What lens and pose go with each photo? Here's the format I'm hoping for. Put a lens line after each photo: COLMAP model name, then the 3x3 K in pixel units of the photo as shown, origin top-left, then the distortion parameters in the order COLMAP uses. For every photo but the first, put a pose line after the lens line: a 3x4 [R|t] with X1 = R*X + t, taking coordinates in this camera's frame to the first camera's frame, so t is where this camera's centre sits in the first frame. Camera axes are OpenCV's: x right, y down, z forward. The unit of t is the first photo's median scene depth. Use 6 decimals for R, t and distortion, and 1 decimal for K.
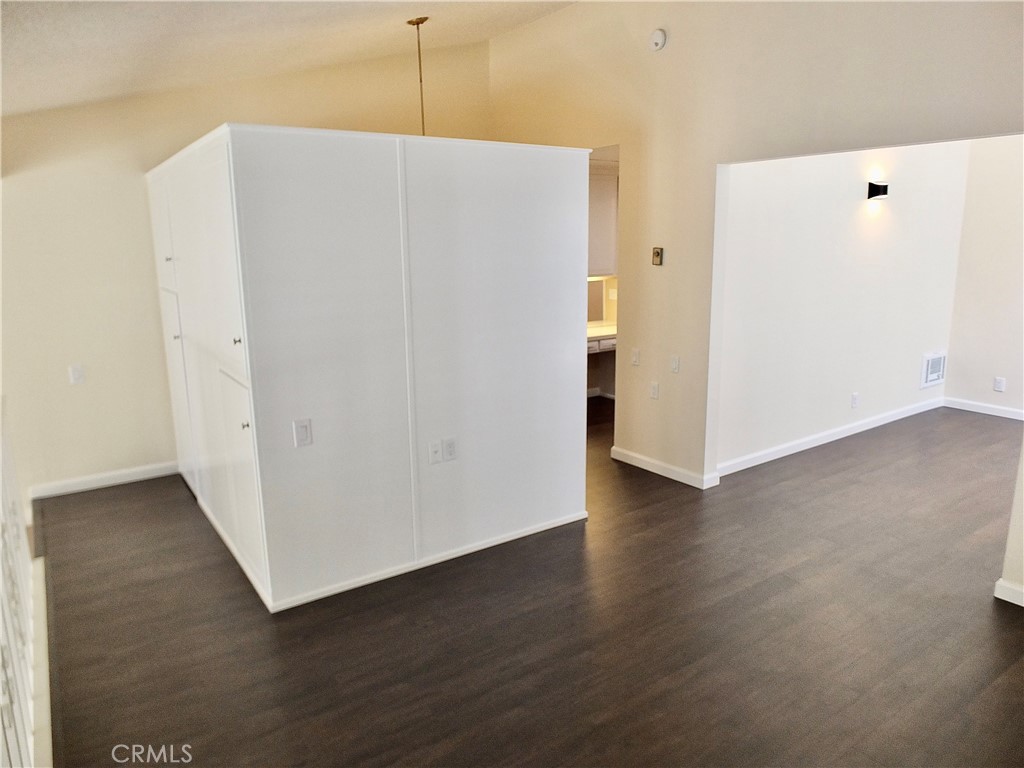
lens RADIAL K [[689.7, 0, 512.0], [0, 689.7, 384.0], [0, 0, 1]] dist [-0.047532, 0.020858]
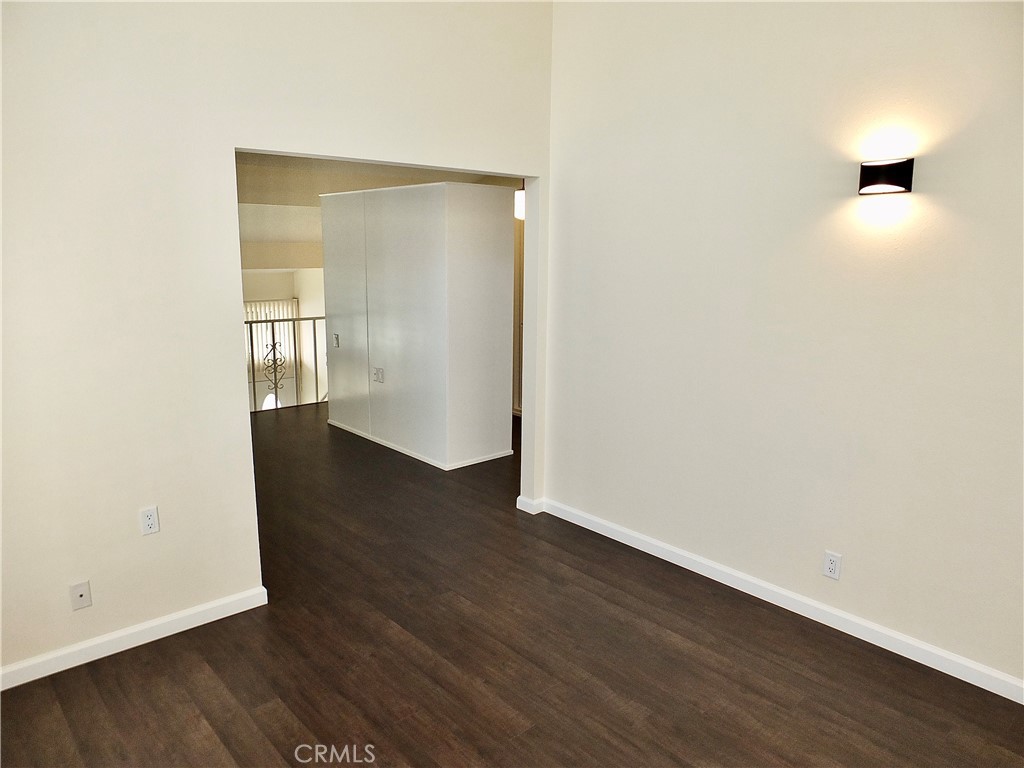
lens RADIAL K [[689.7, 0, 512.0], [0, 689.7, 384.0], [0, 0, 1]] dist [-0.047532, 0.020858]
pose [[0.138417, 0.208799, -0.968113, 1.154077], [-0.220616, 0.959462, 0.175390, -0.182805], [0.965489, 0.189304, 0.178870, 0.753591]]
